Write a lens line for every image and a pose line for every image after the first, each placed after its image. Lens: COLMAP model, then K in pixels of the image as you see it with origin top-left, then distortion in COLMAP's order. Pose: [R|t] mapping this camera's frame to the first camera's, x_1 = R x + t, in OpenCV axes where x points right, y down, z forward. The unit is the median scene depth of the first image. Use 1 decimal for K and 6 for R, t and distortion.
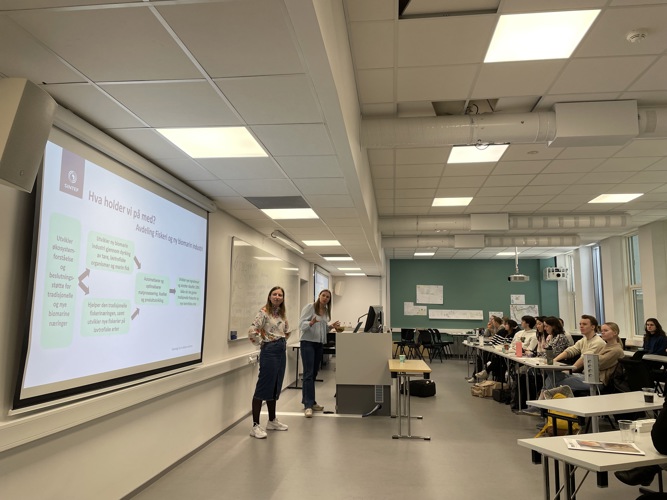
lens RADIAL K [[506.2, 0, 333.4], [0, 506.2, 249.0], [0, 0, 1]] dist [-0.003824, -0.001245]
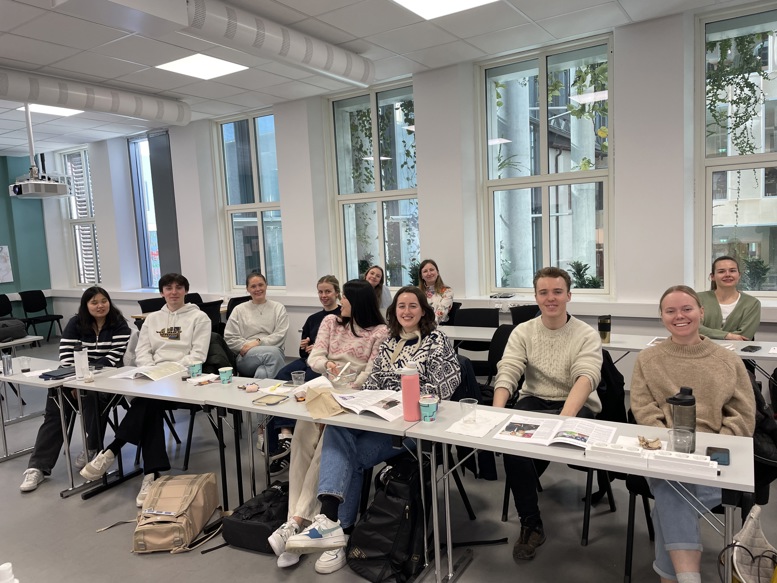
lens RADIAL K [[589.7, 0, 388.3], [0, 589.7, 294.3], [0, 0, 1]] dist [-0.003824, -0.001245]
pose [[0.428104, -0.127629, 0.894672, 0.024838], [-0.060091, 0.983767, 0.169093, 0.044536], [-0.901730, -0.126151, 0.413485, 0.517223]]
